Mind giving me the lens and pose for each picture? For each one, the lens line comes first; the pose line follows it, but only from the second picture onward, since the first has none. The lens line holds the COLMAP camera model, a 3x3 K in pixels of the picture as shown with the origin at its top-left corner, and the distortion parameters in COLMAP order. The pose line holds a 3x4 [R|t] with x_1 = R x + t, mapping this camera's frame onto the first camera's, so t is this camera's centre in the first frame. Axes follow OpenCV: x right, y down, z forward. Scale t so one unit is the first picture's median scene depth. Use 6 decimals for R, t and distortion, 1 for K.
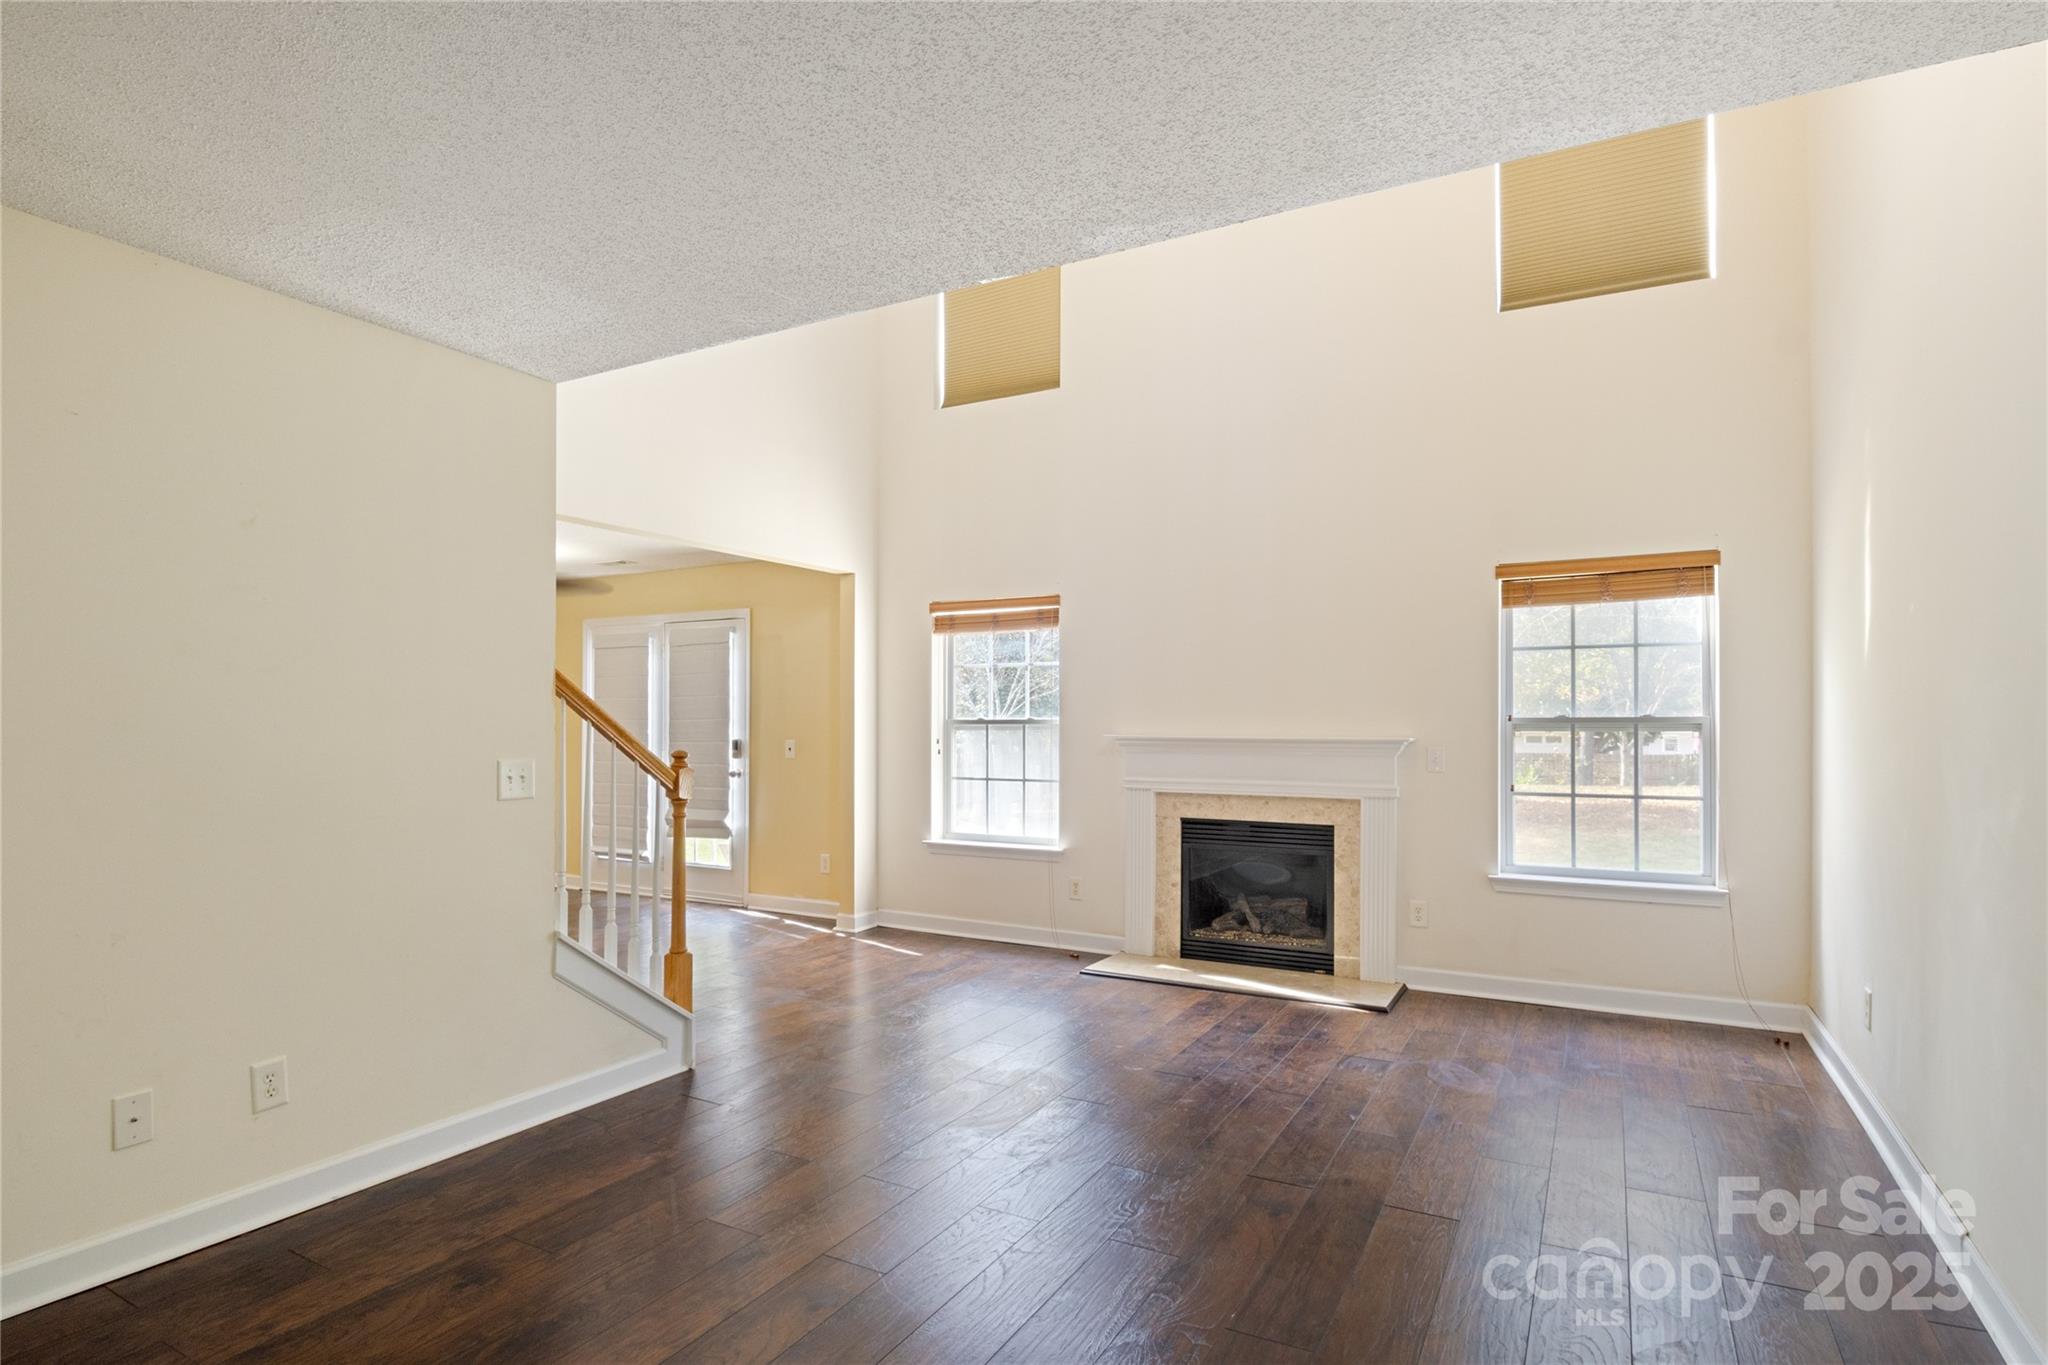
lens RADIAL K [[1050.0, 0, 1044.6], [0, 1050.0, 716.4], [0, 0, 1]] dist [0.006985, -0.002545]
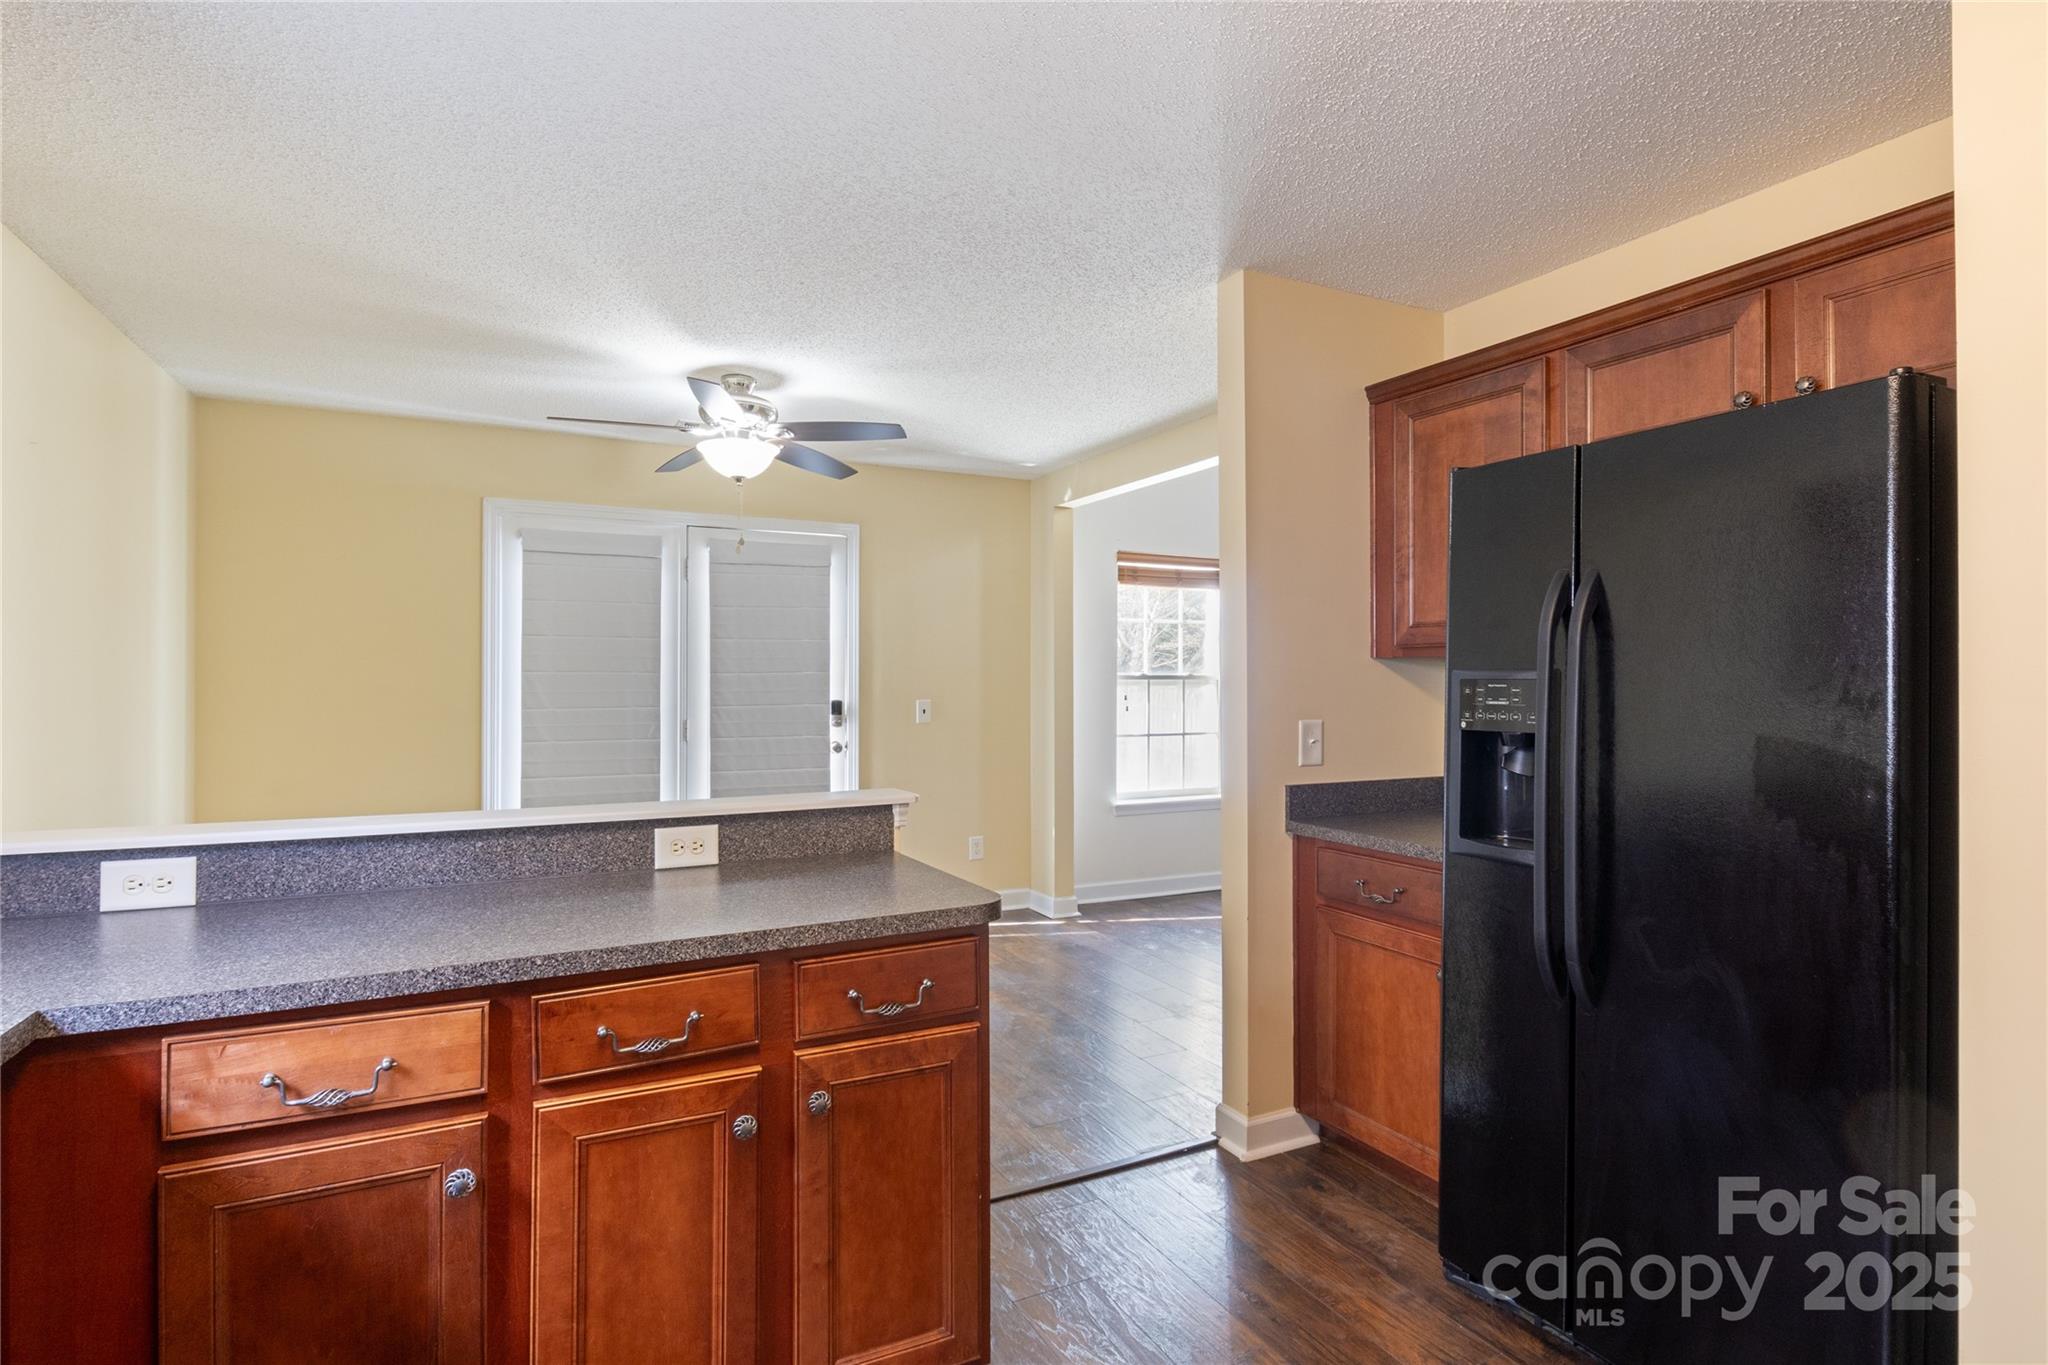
lens RADIAL K [[1050.0, 0, 1025.3], [0, 1050.0, 675.6], [0, 0, 1]] dist [0.006985, -0.002545]
pose [[0.537685, 0.005440, 0.843128, -1.111047], [-0.002654, 0.999985, -0.004759, 0.010003], [-0.843142, 0.000322, 0.537691, 0.659659]]
